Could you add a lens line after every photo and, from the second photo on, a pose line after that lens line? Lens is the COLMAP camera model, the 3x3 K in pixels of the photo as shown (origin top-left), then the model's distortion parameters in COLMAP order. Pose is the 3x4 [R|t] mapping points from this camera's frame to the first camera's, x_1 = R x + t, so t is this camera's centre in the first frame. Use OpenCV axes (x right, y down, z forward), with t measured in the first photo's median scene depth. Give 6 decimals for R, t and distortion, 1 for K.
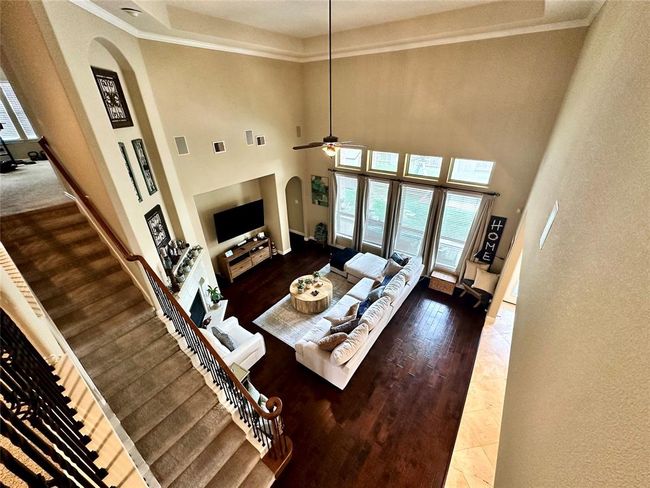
lens RADIAL K [[260.0, 0, 328.9], [0, 260.0, 245.4], [0, 0, 1]] dist [-0.002160, 0.000063]
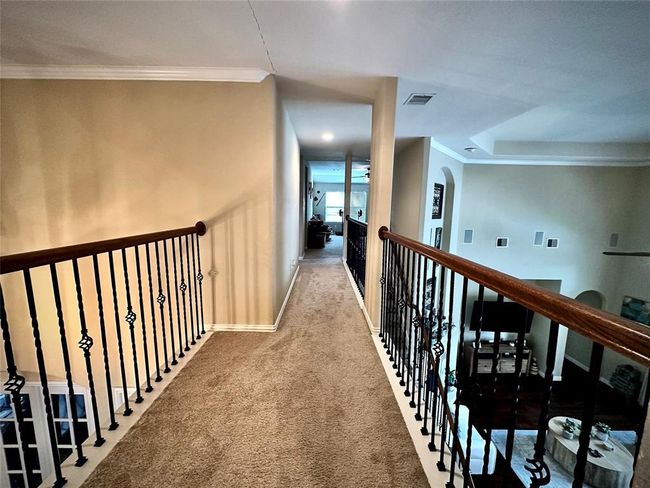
lens RADIAL K [[260.0, 0, 324.2], [0, 260.0, 244.3], [0, 0, 1]] dist [-0.002160, 0.000063]
pose [[0.585083, 0.130355, -0.800428, 0.004054], [-0.409703, 0.899293, -0.153022, 0.081281], [0.699872, 0.417469, 0.579568, -0.113442]]
